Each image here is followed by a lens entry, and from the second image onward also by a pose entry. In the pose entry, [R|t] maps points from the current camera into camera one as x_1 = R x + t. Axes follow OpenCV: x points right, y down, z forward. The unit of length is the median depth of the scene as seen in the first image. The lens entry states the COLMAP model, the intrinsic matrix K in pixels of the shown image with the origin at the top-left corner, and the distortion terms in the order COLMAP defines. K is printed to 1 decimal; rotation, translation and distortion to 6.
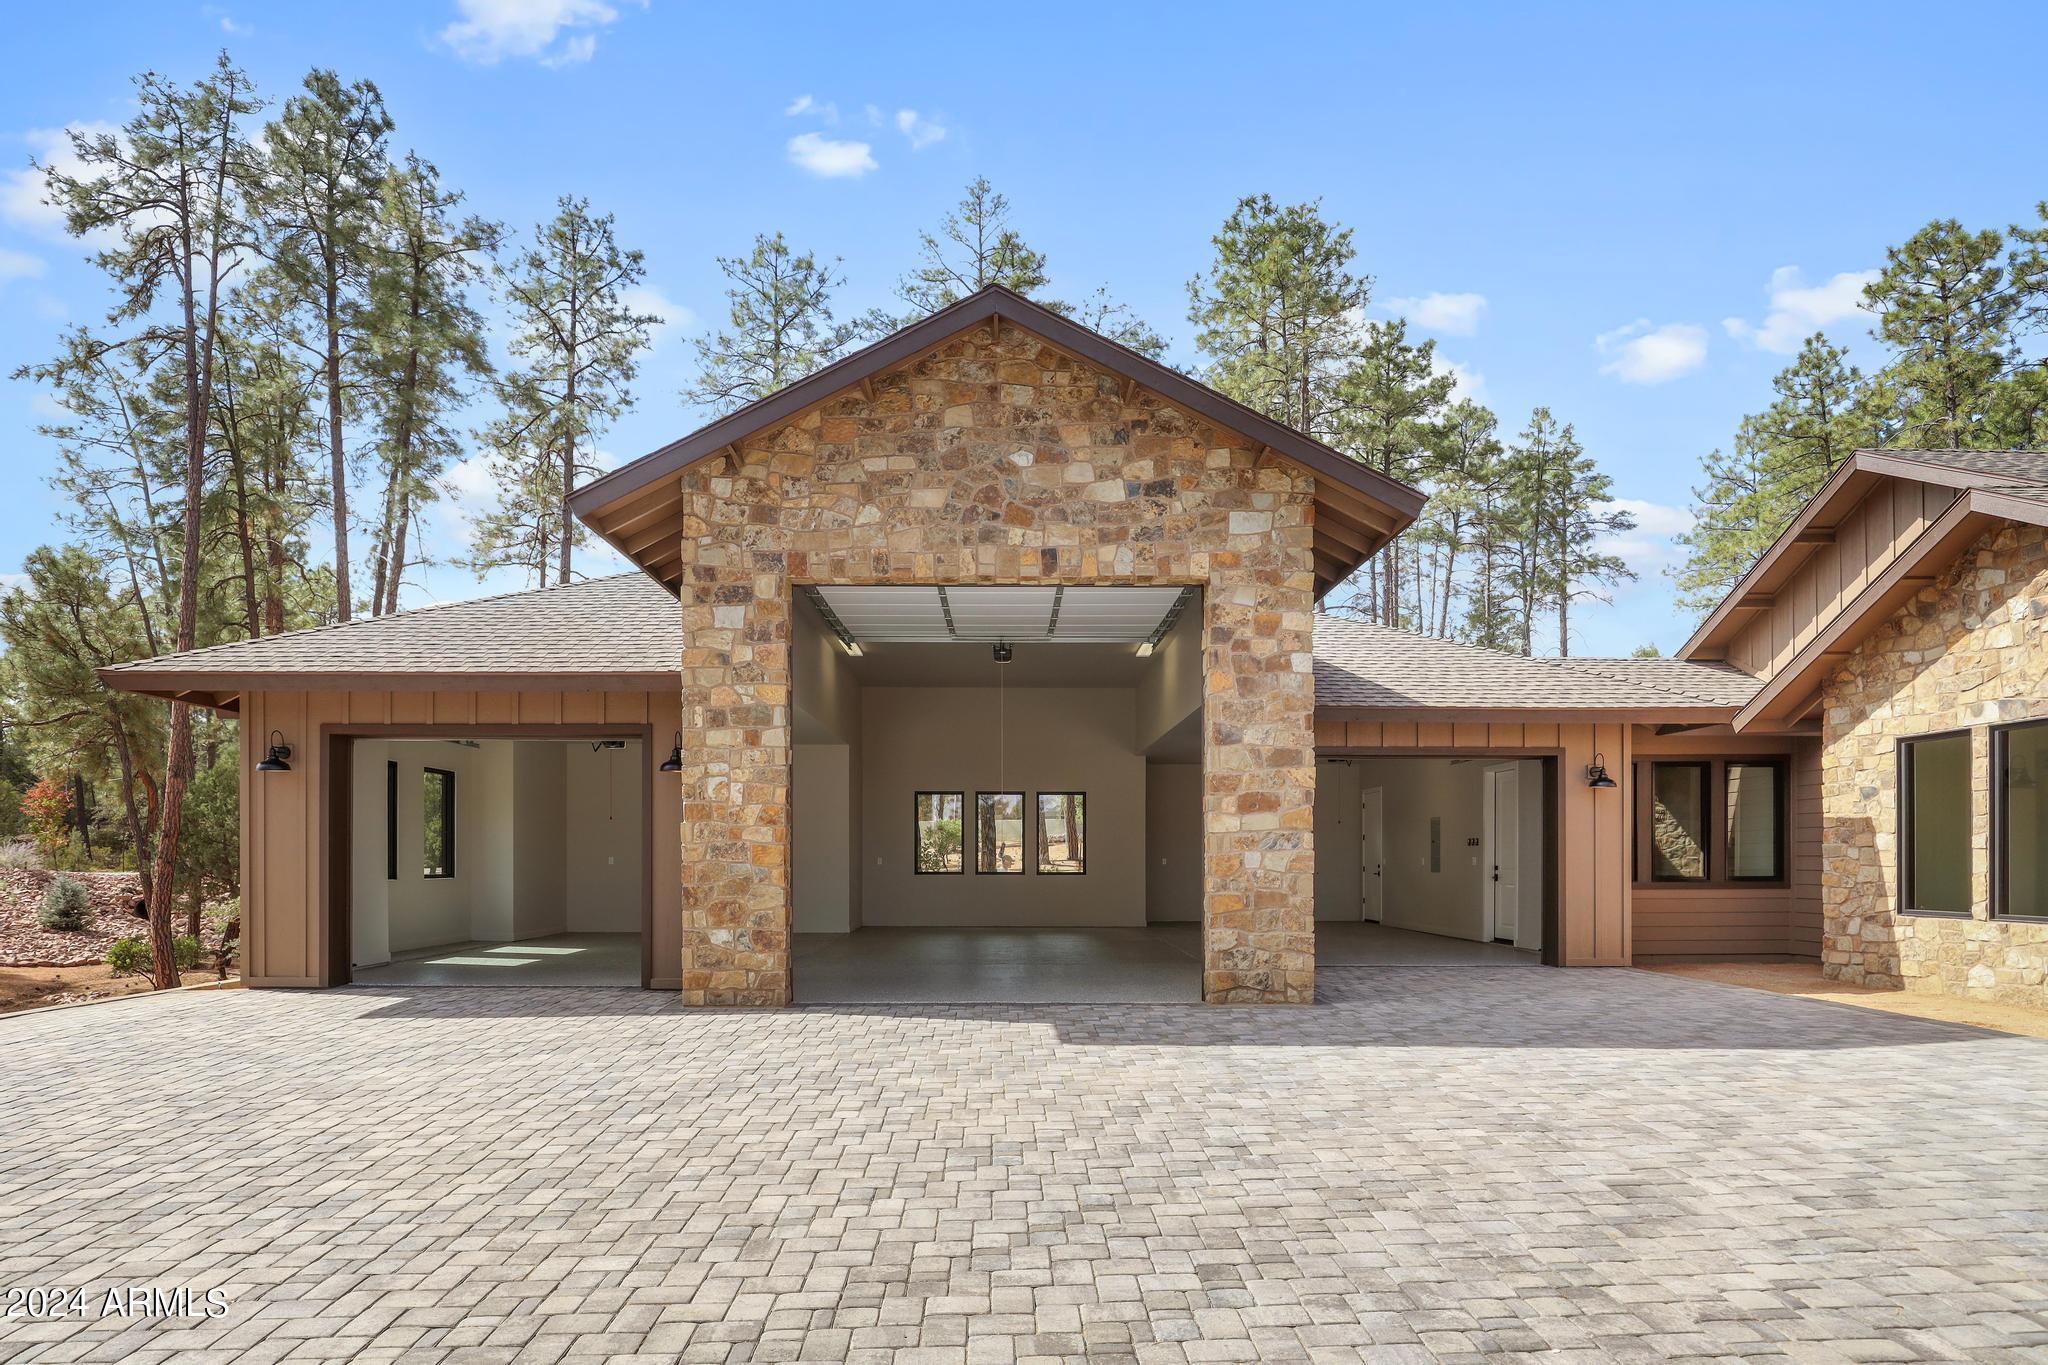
lens RADIAL K [[1125.2, 0, 996.9], [0, 1125.2, 865.5], [0, 0, 1]] dist [-0.017511, -0.001359]
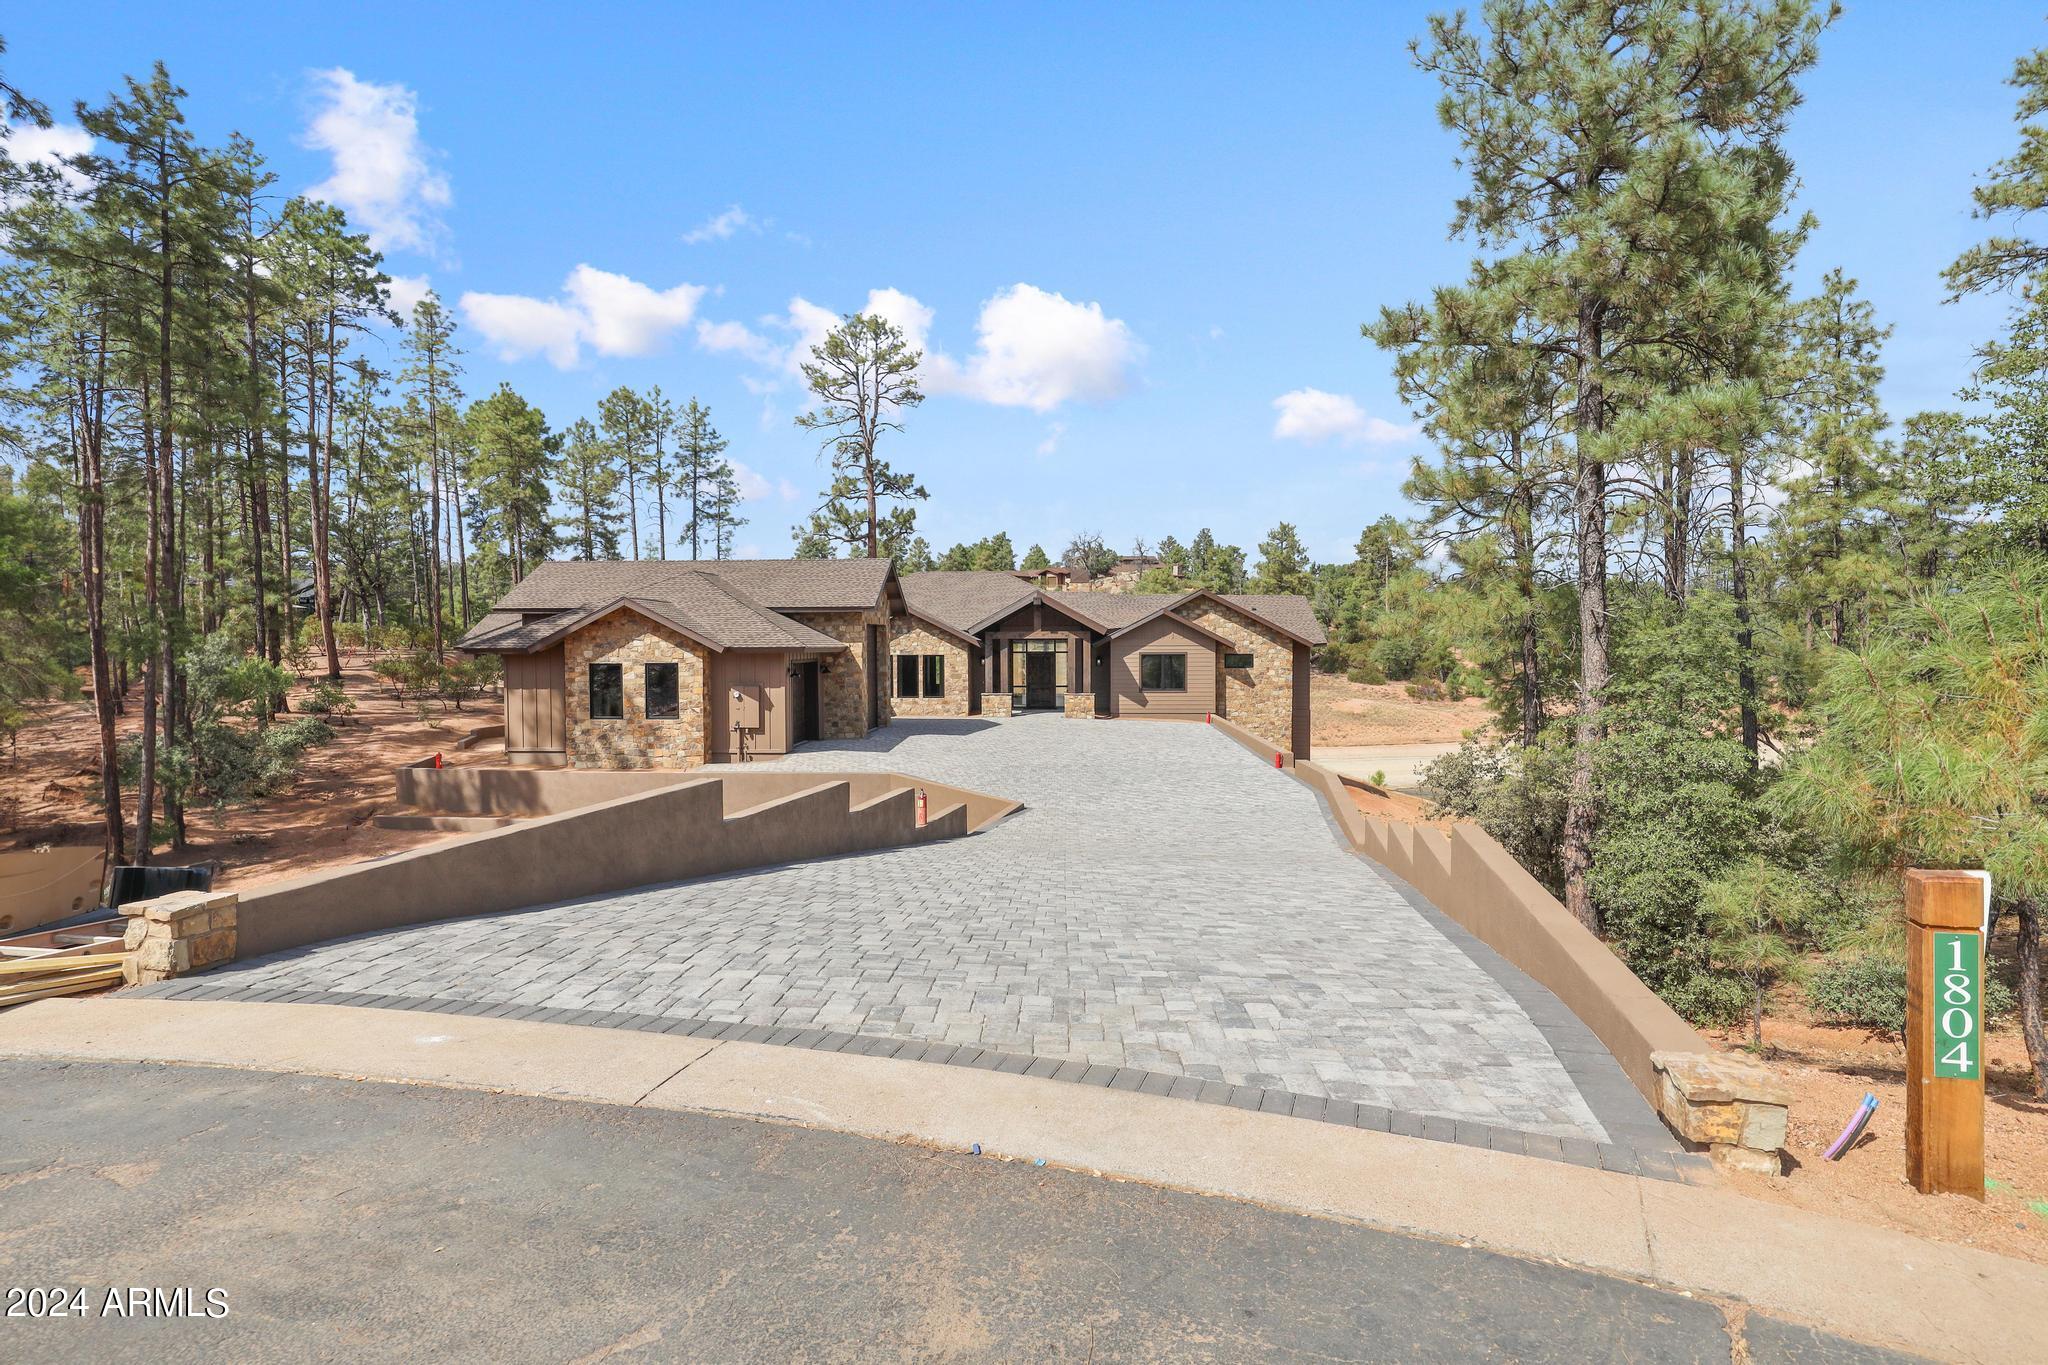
lens RADIAL K [[1055.9, 0, 1024.0], [0, 1055.9, 682.5], [0, 0, 1]] dist [-0.002091, -0.000428]
pose [[0.047262, -0.036850, 0.998203, -3.719288], [0.007479, 0.999304, 0.036536, -0.183622], [-0.998855, 0.005738, 0.047505, 0.301124]]
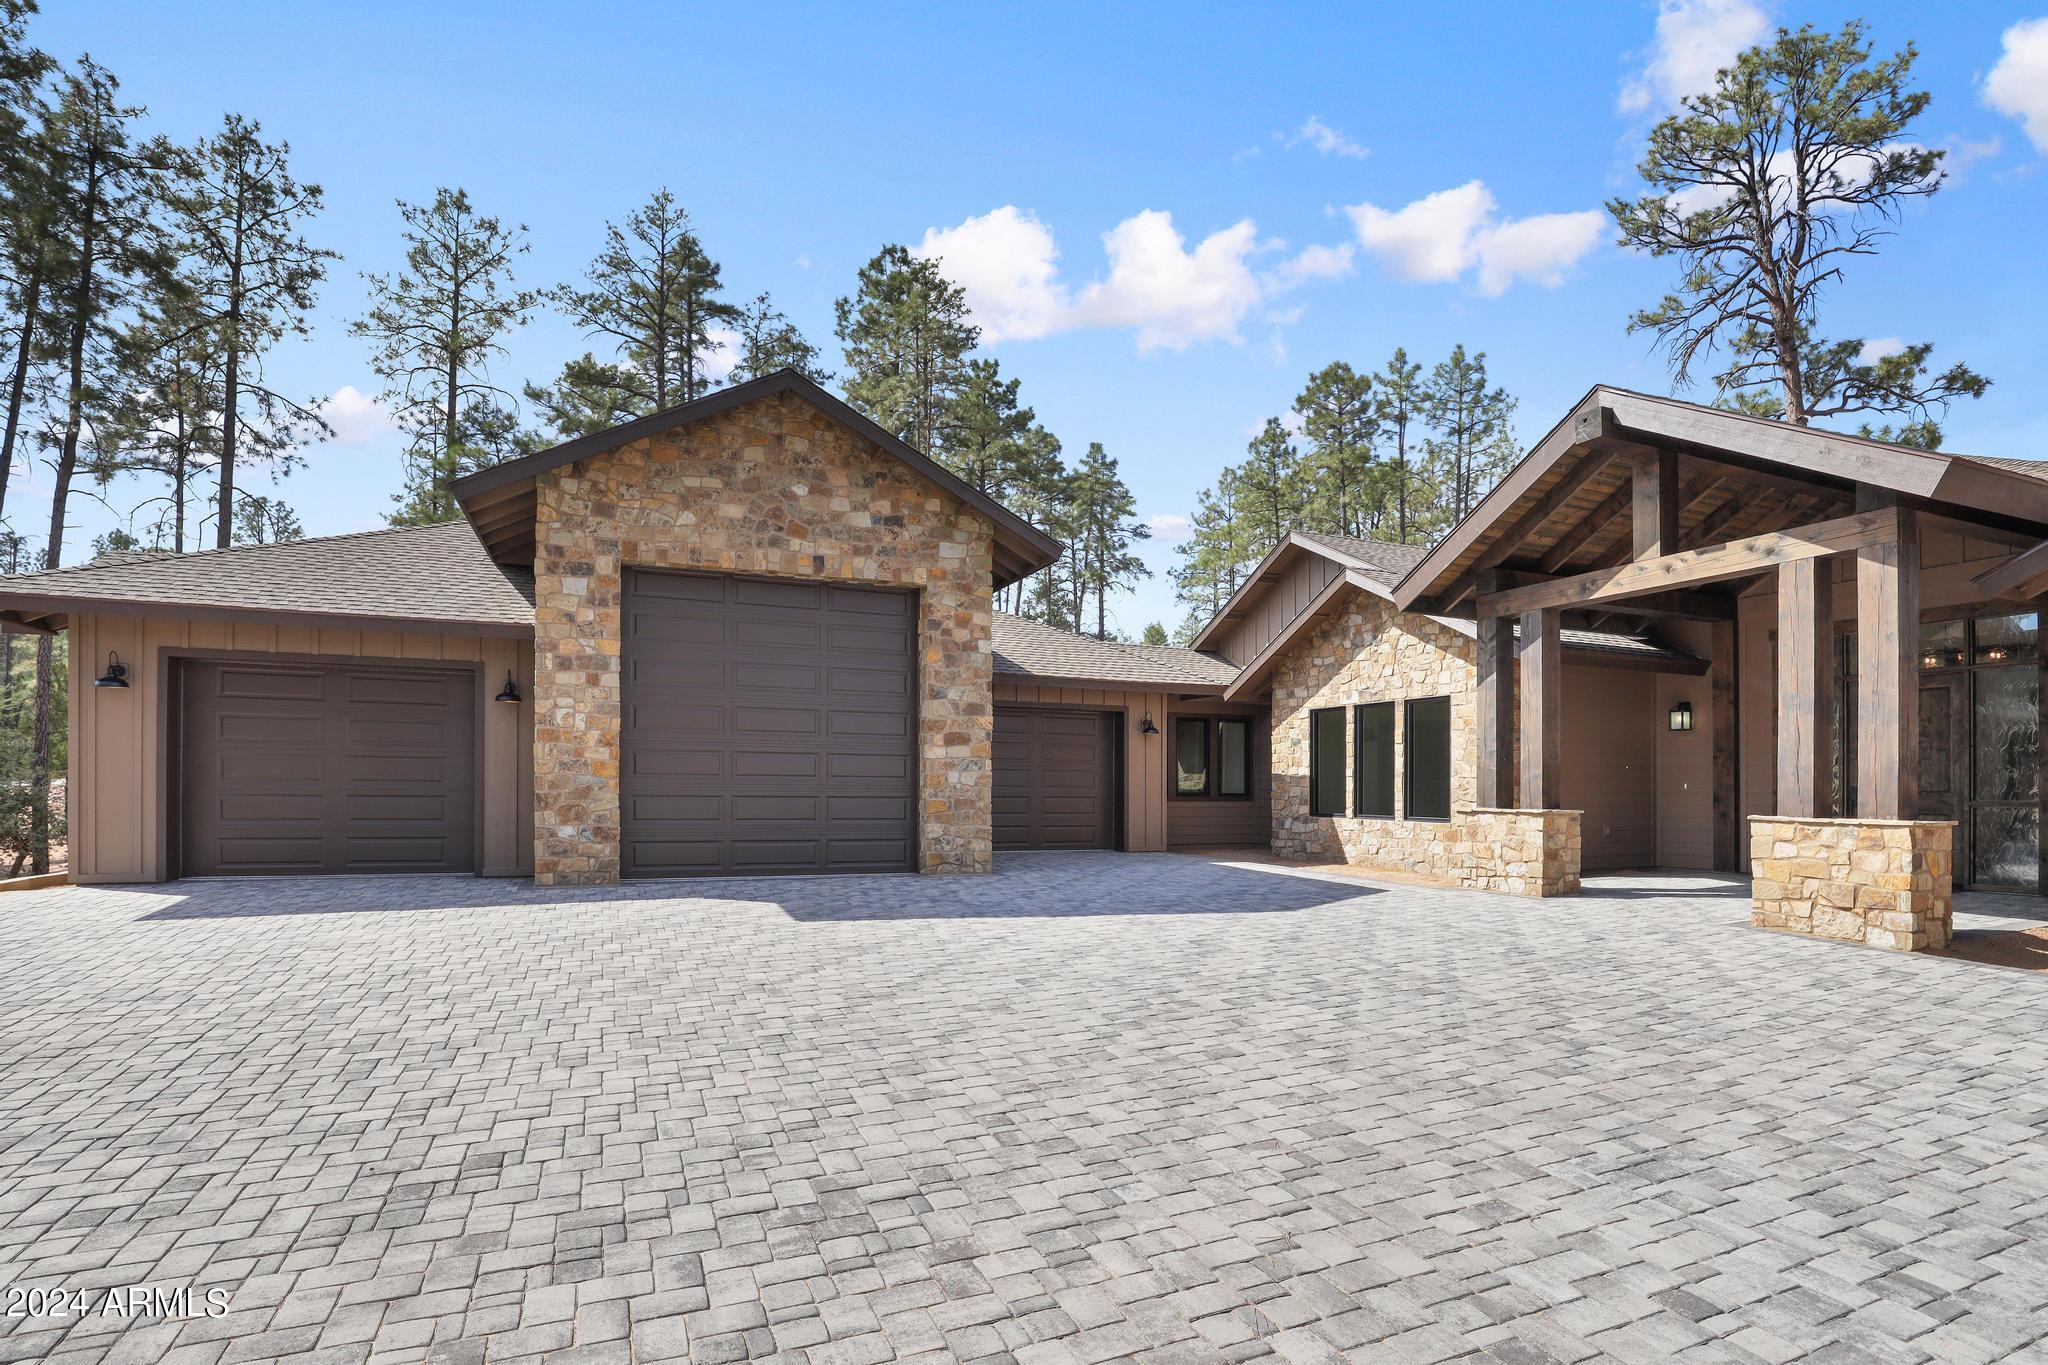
lens RADIAL K [[998.3, 0, 1016.2], [0, 998.3, 782.2], [0, 0, 1]] dist [-0.024583, 0.000658]
pose [[0.923892, 0.009788, 0.382529, -0.199331], [-0.007398, 0.999943, -0.007717, 0.010913], [-0.382583, 0.004300, 0.923911, -0.250972]]
